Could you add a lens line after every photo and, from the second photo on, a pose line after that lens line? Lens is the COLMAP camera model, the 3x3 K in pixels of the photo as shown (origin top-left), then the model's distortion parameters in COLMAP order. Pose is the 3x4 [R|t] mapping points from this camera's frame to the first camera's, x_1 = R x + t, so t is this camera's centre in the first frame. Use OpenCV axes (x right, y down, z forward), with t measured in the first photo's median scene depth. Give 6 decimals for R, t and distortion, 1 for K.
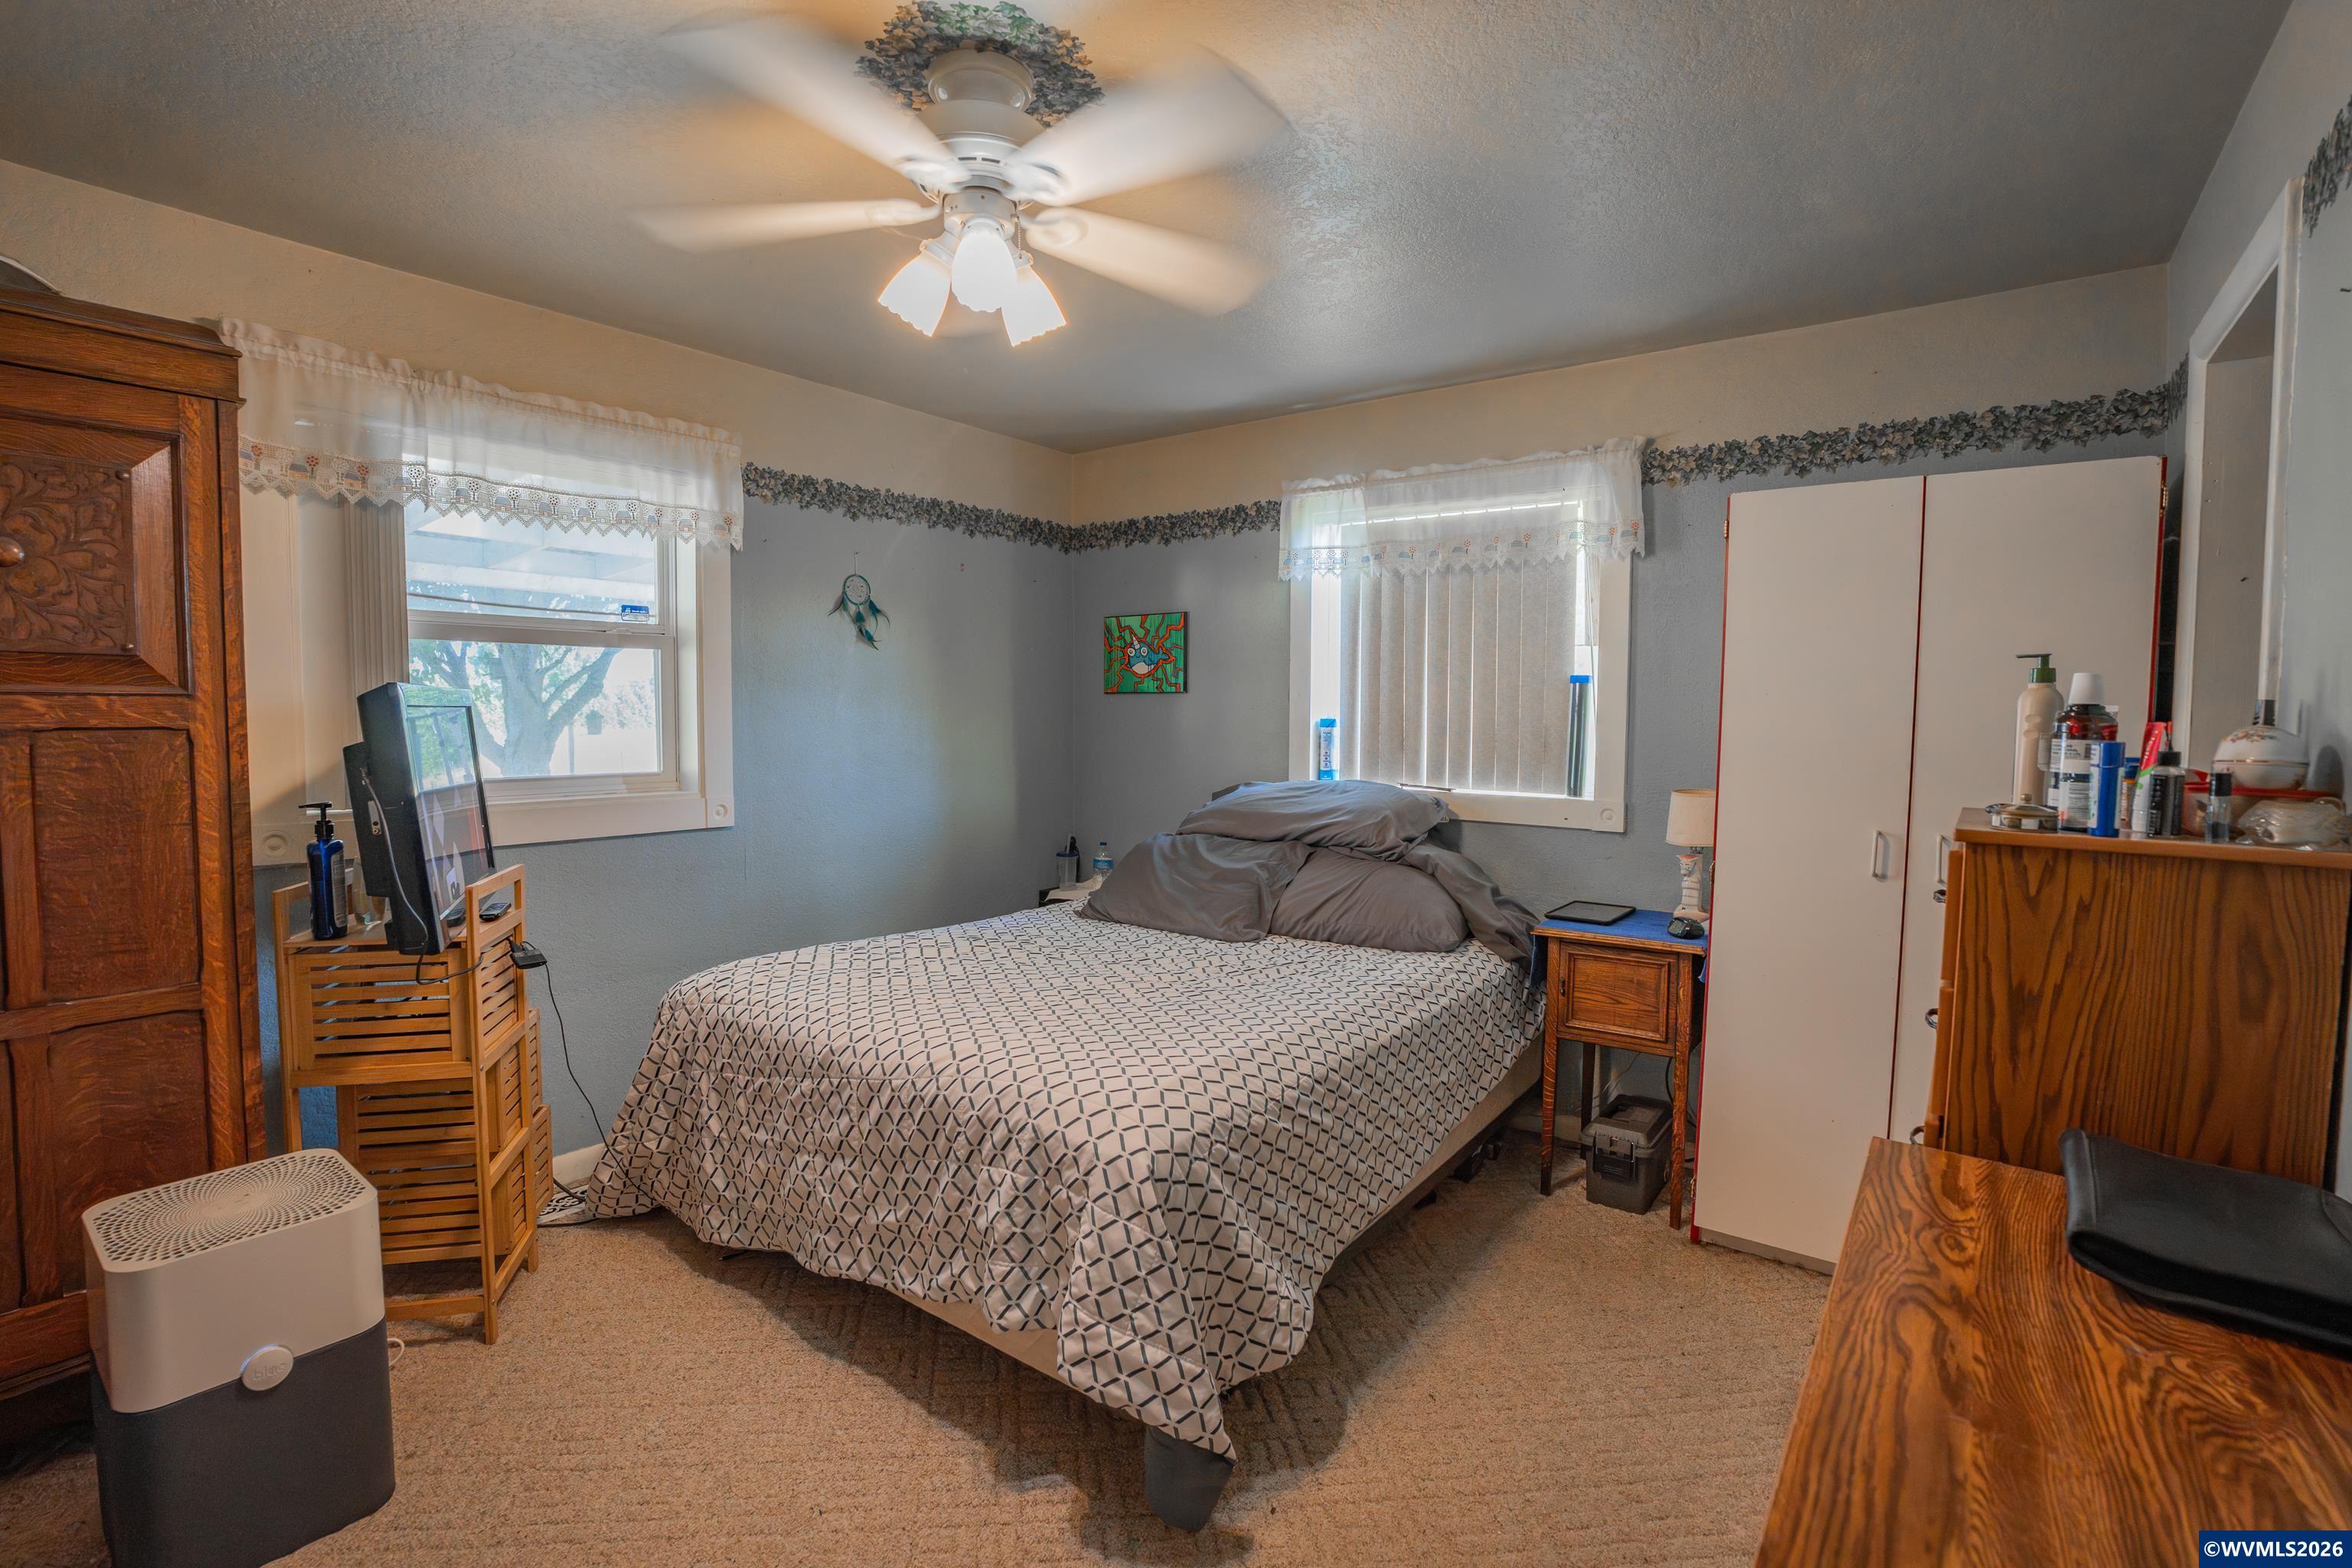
lens RADIAL K [[1064.5, 0, 1186.7], [0, 1064.5, 786.3], [0, 0, 1]] dist [-0.061890, 0.016616]
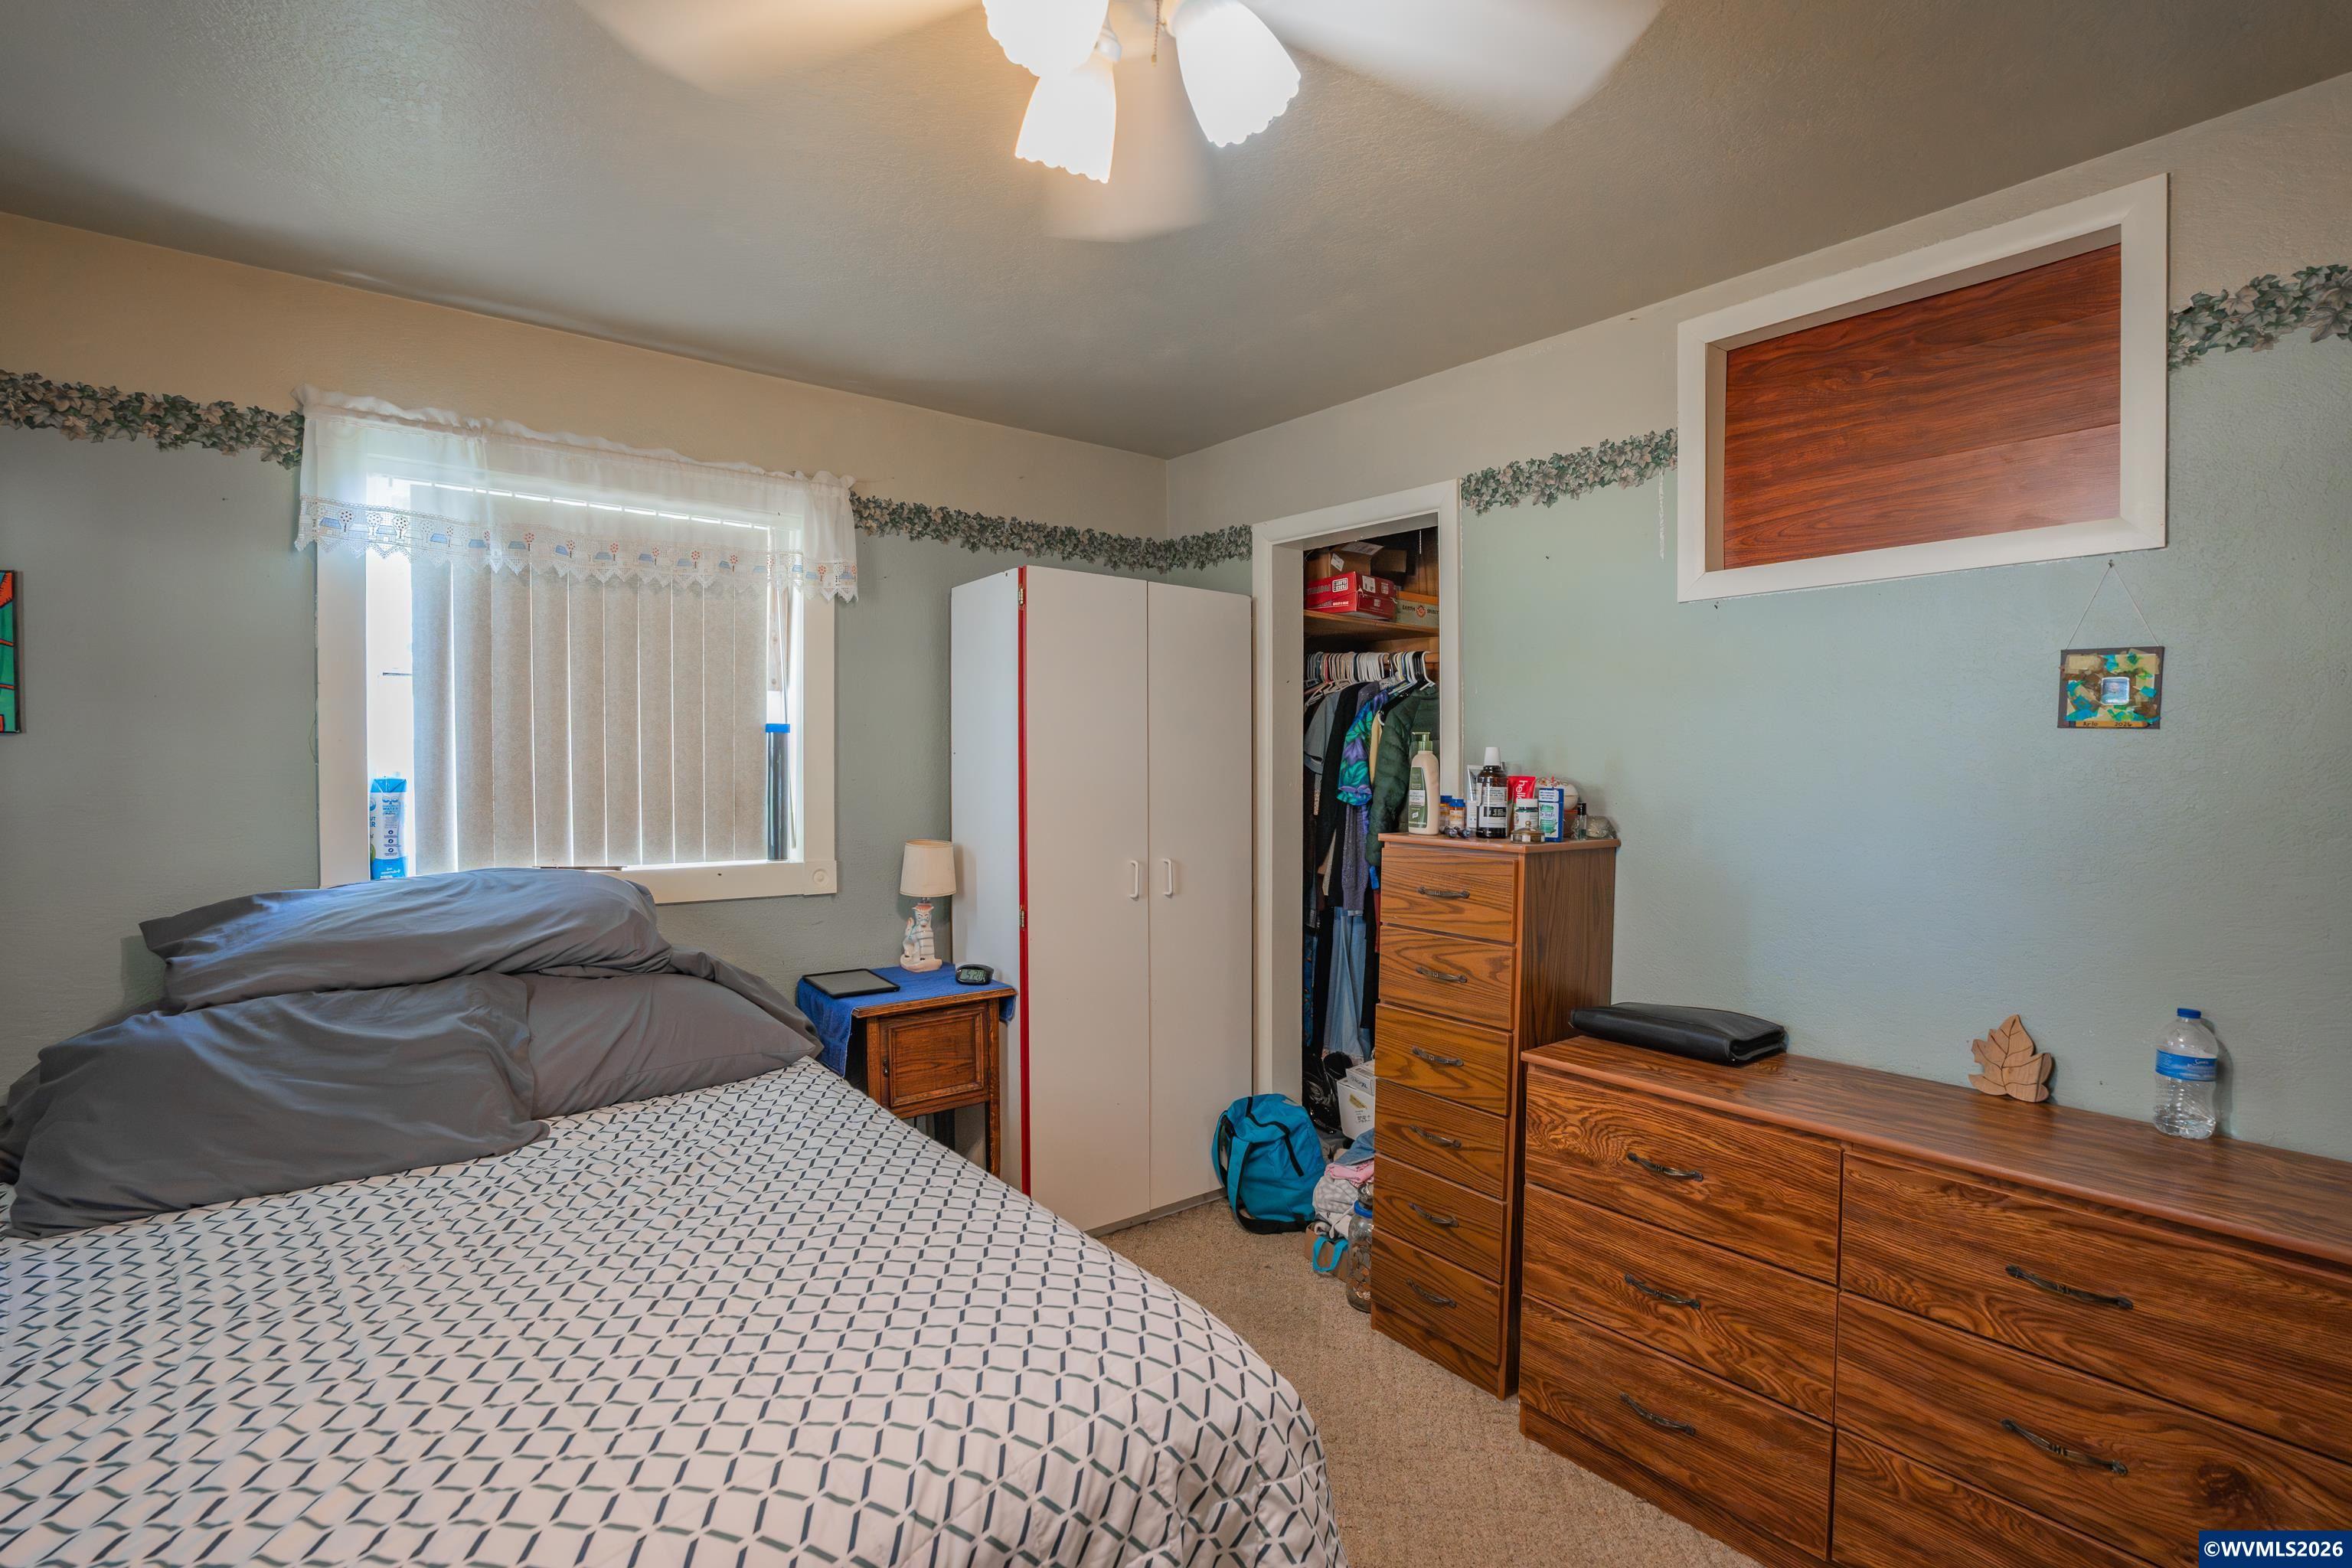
lens RADIAL K [[1064.5, 0, 1186.7], [0, 1064.5, 786.3], [0, 0, 1]] dist [-0.061890, 0.016616]
pose [[0.257454, -0.032595, 0.965741, -0.394110], [0.062923, 0.997875, 0.016905, -0.045371], [-0.964240, 0.056415, 0.258958, 0.435340]]
